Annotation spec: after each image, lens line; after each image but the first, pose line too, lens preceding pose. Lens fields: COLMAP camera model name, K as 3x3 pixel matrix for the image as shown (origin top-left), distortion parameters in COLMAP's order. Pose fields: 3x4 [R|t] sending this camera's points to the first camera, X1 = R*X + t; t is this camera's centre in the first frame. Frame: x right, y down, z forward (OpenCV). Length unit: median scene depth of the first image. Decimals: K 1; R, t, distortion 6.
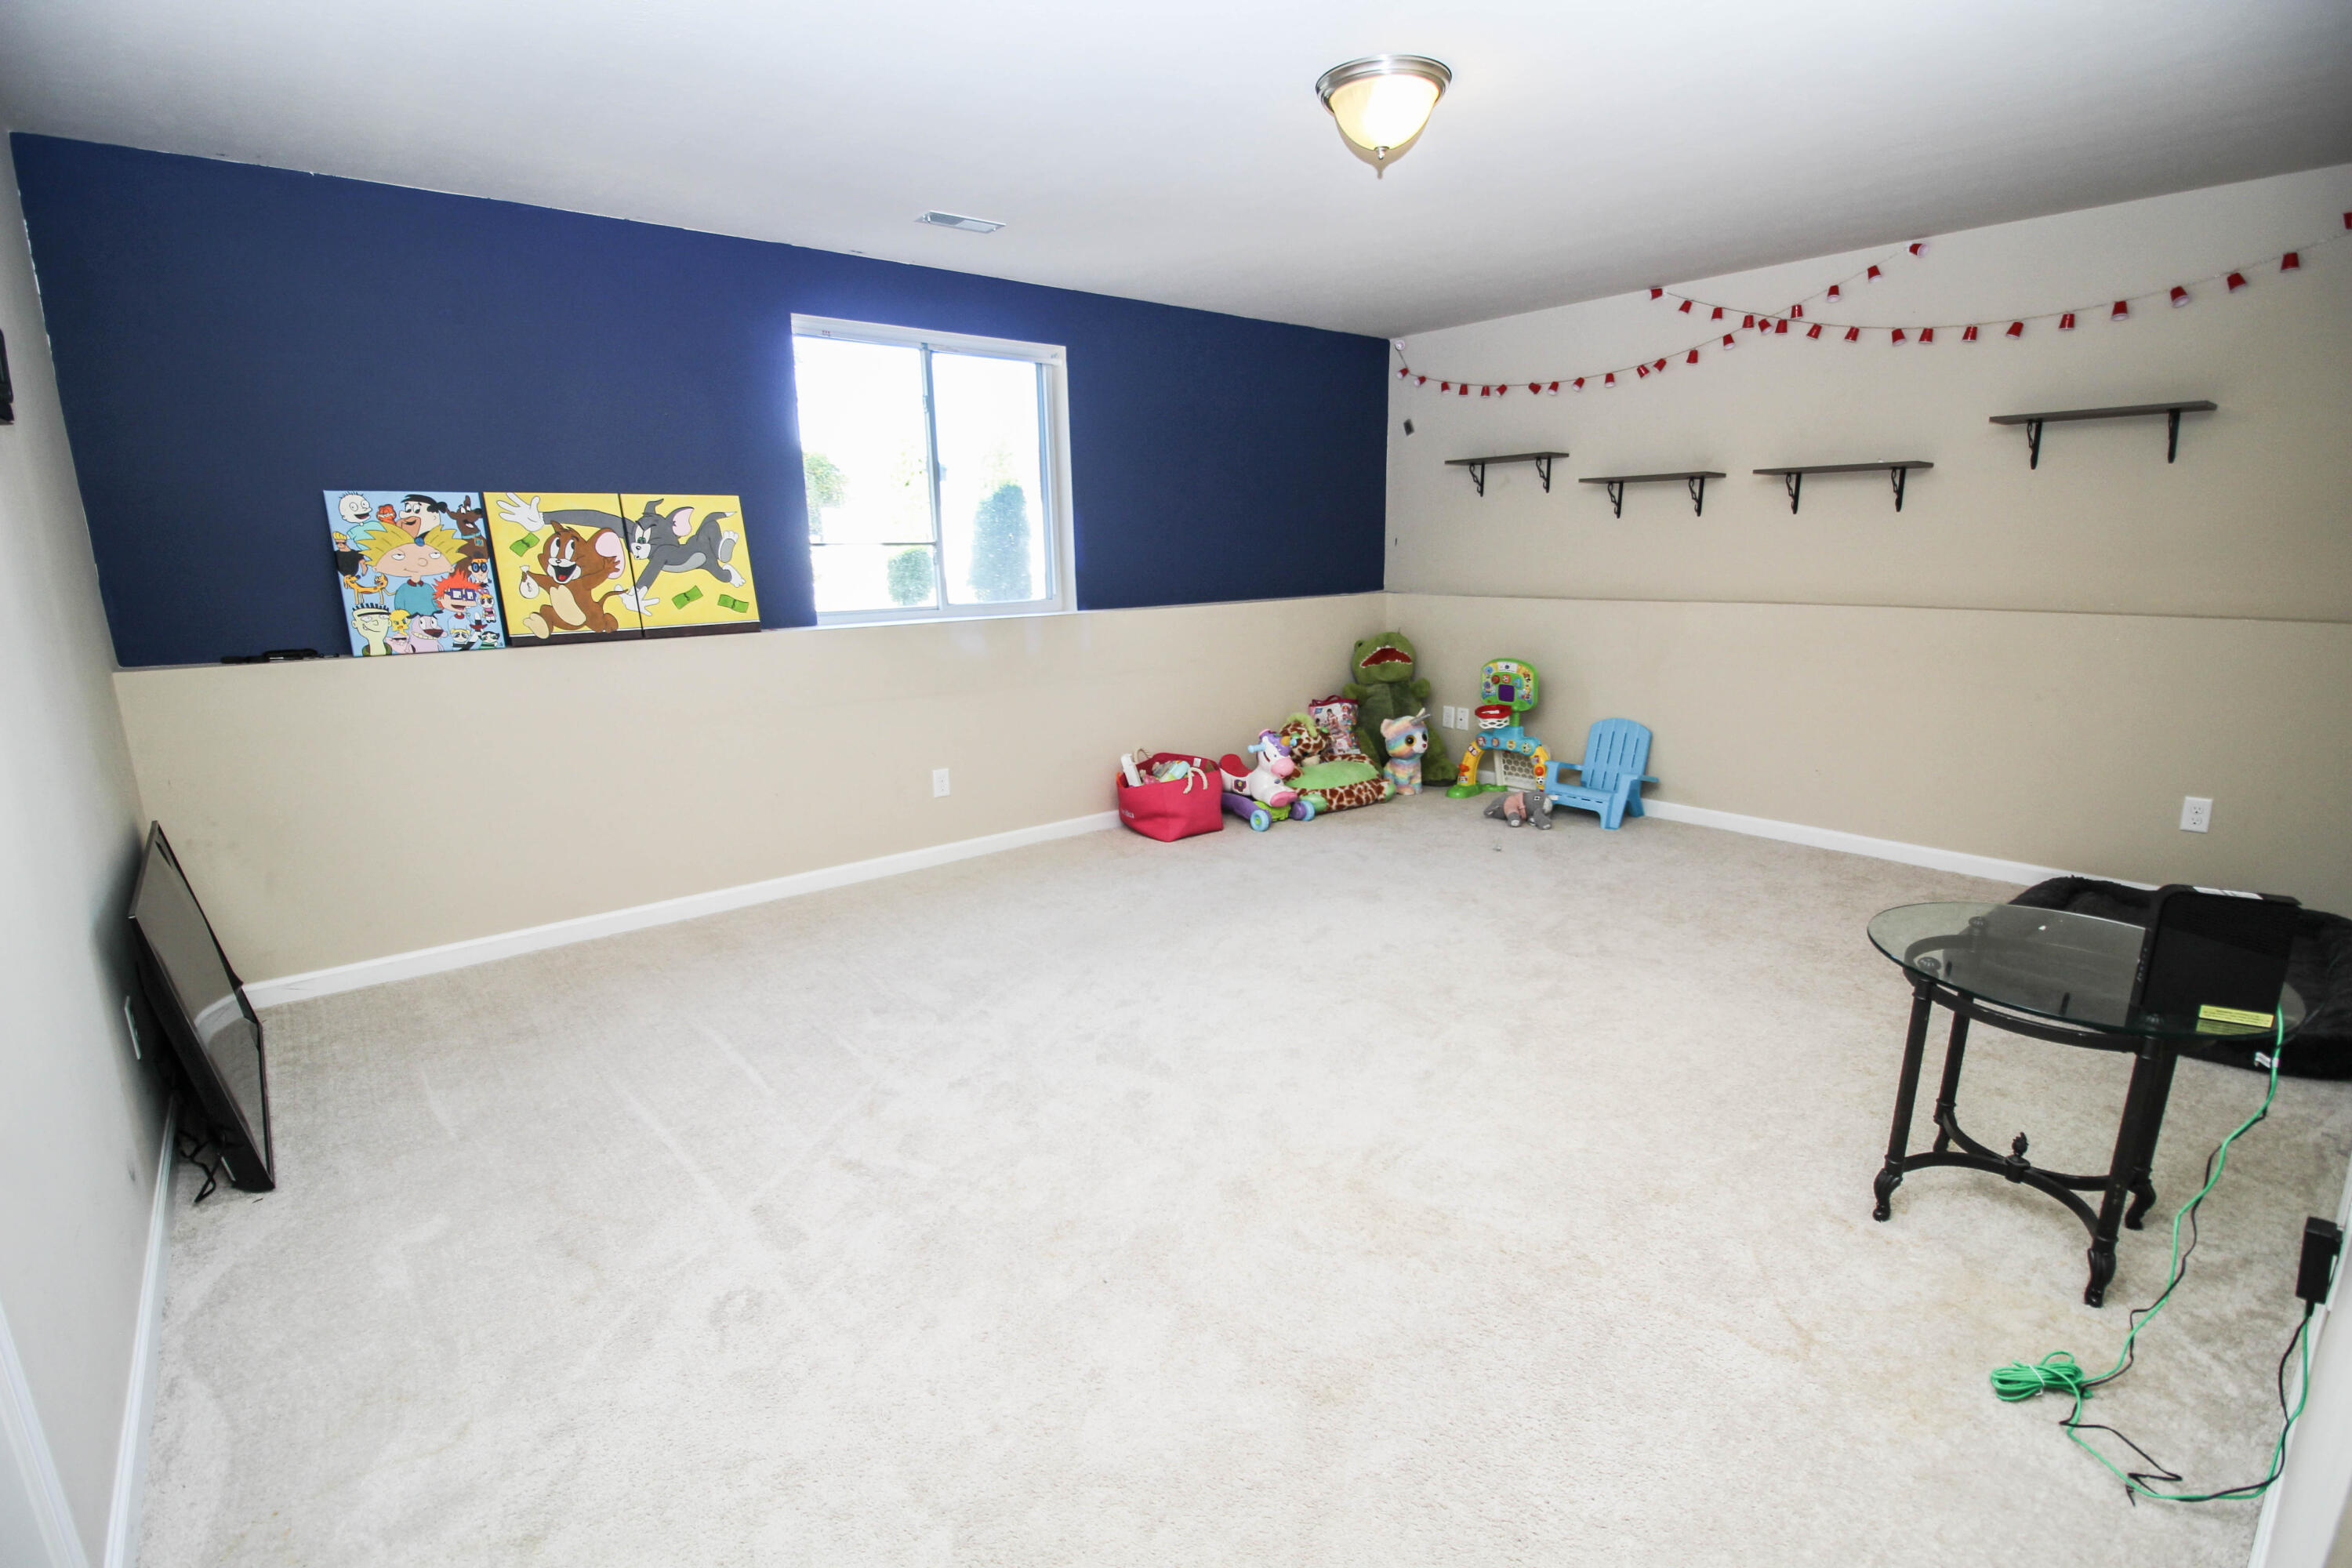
lens RADIAL K [[1088.7, 0, 1176.0], [0, 1088.7, 784.0], [0, 0, 1]] dist [0.000661, -0.014770]
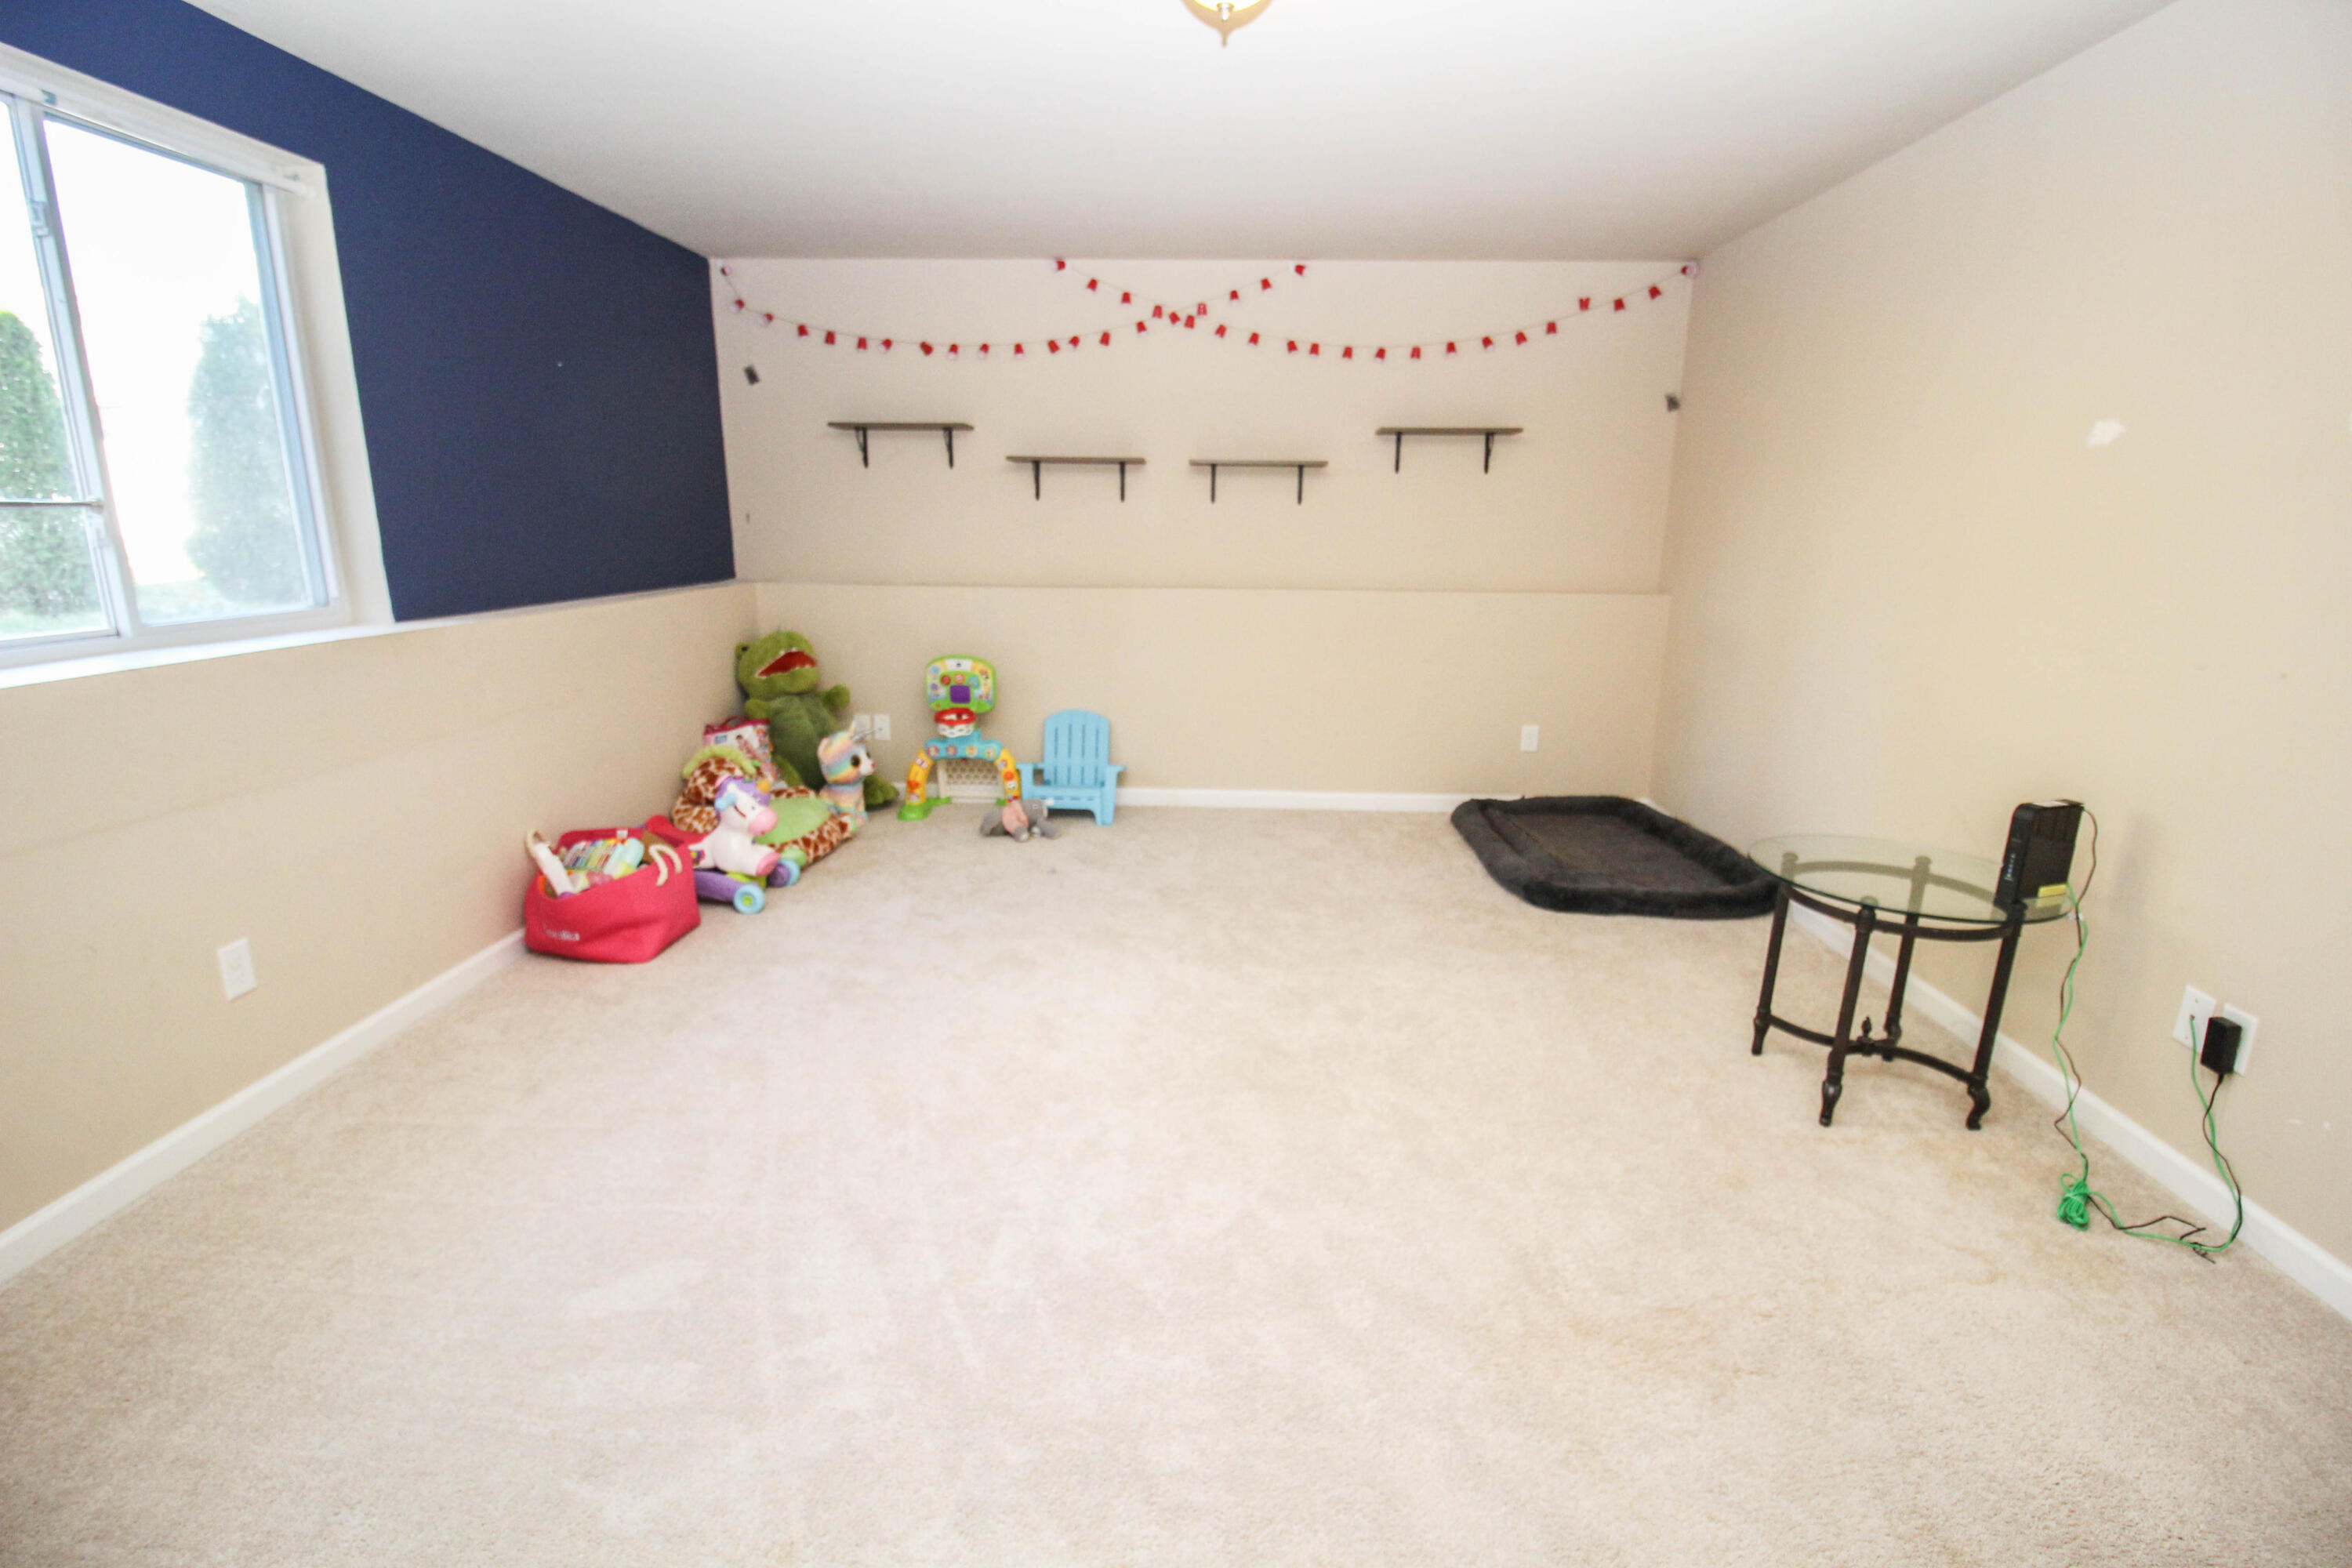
lens RADIAL K [[1088.7, 0, 1176.0], [0, 1088.7, 784.0], [0, 0, 1]] dist [0.000661, -0.014770]
pose [[0.668466, -0.151143, 0.728223, -0.253398], [0.137026, 0.987400, 0.079154, -0.061546], [-0.731011, 0.046874, 0.680754, 0.290385]]
